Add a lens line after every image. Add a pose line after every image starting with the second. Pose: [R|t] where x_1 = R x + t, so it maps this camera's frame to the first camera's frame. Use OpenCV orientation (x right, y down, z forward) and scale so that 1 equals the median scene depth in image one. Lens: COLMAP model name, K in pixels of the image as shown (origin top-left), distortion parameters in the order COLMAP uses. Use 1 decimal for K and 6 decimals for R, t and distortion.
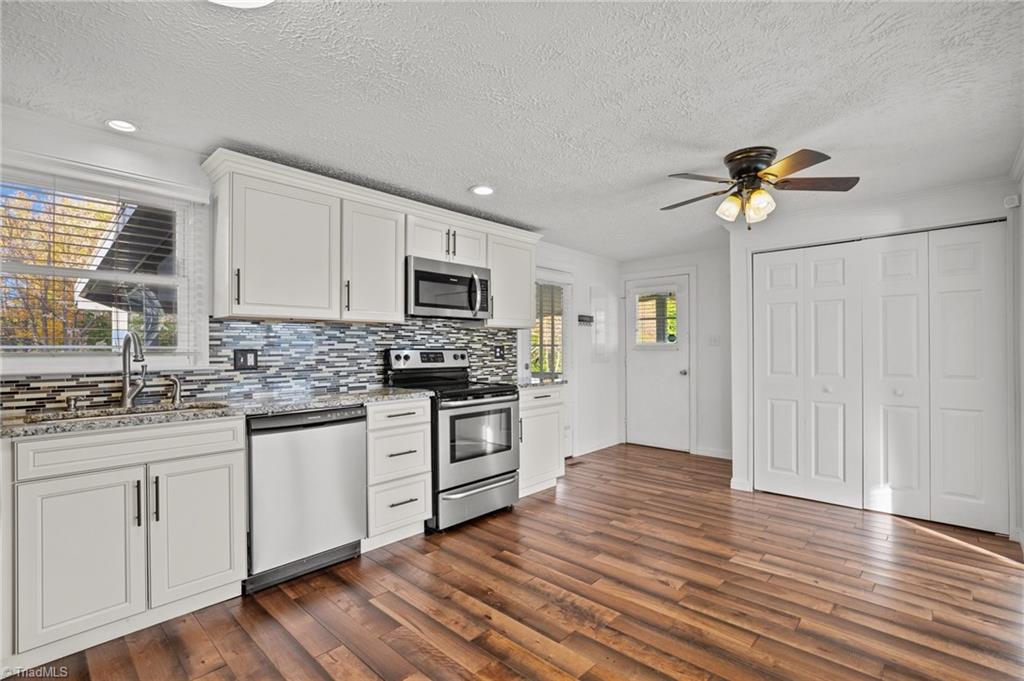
lens RADIAL K [[466.8, 0, 520.6], [0, 466.8, 347.6], [0, 0, 1]] dist [-0.010311, 0.000001]
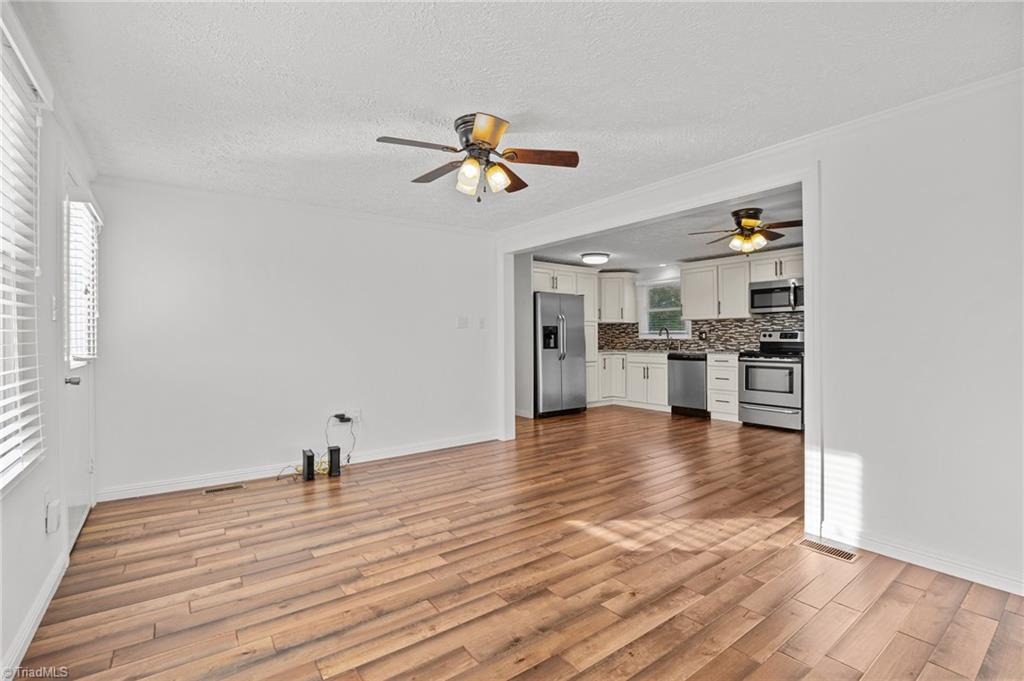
lens RADIAL K [[466.6, 0, 520.4], [0, 466.6, 337.1], [0, 0, 1]] dist [-0.016524, 0.000413]
pose [[-0.175265, 0.005010, -0.984509, 1.869902], [0.009529, 0.999949, 0.003392, 0.012941], [0.984475, -0.008787, -0.175303, 0.407438]]
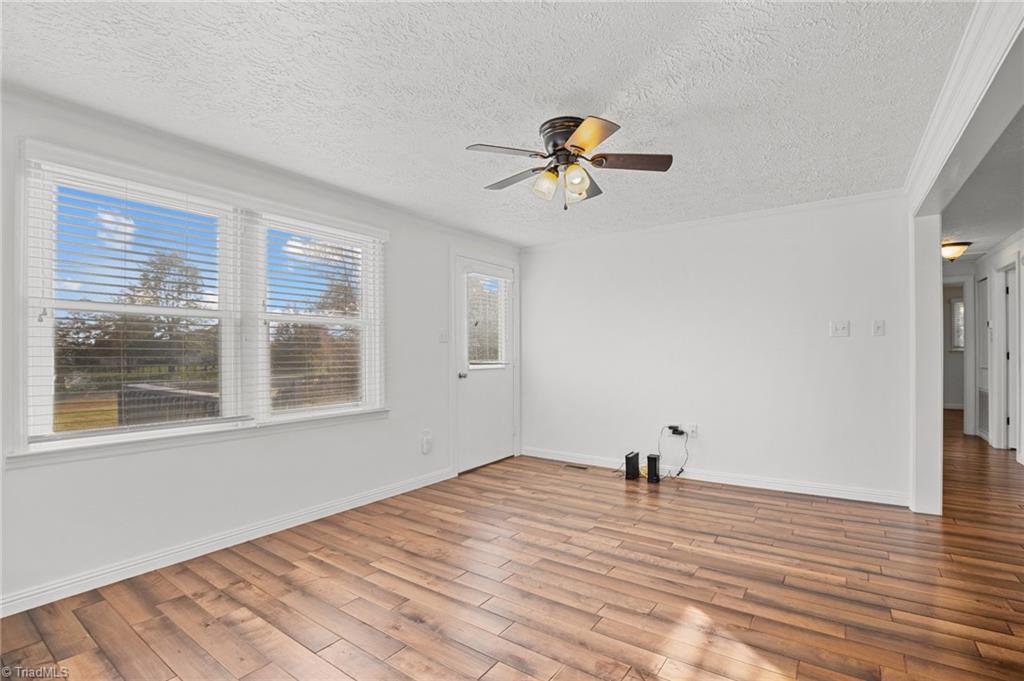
lens RADIAL K [[475.5, 0, 527.3], [0, 475.5, 350.6], [0, 0, 1]] dist [-0.018141, 0.000084]
pose [[-0.987800, 0.011544, -0.155301, 1.280604], [0.012712, 0.999898, -0.006527, 0.018723], [0.155210, -0.008421, -0.987846, 0.957012]]
